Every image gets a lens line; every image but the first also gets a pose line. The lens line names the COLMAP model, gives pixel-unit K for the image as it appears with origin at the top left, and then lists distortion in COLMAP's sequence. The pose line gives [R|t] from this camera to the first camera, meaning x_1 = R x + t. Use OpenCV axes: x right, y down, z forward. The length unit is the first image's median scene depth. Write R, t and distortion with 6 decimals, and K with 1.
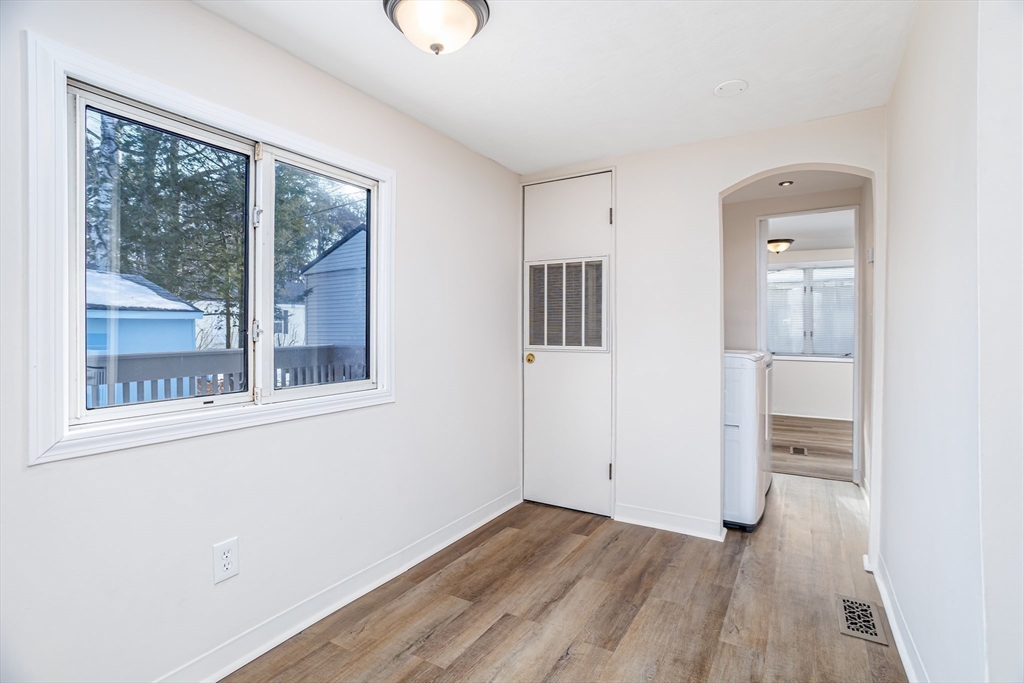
lens RADIAL K [[499.2, 0, 520.5], [0, 499.2, 328.5], [0, 0, 1]] dist [-0.049844, 0.025966]
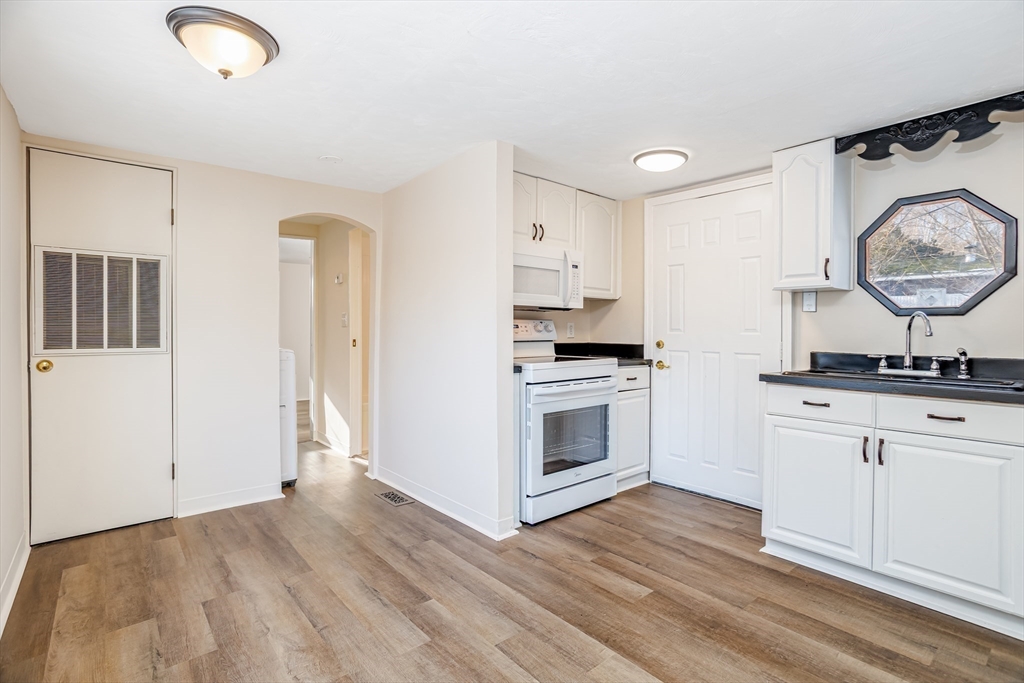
lens RADIAL K [[499.2, 0, 520.5], [0, 499.2, 328.5], [0, 0, 1]] dist [-0.049844, 0.025966]
pose [[0.311371, -0.000563, 0.950288, -0.596426], [-0.003409, 0.999993, 0.001709, -0.005976], [-0.950282, -0.003772, 0.311367, 0.026738]]
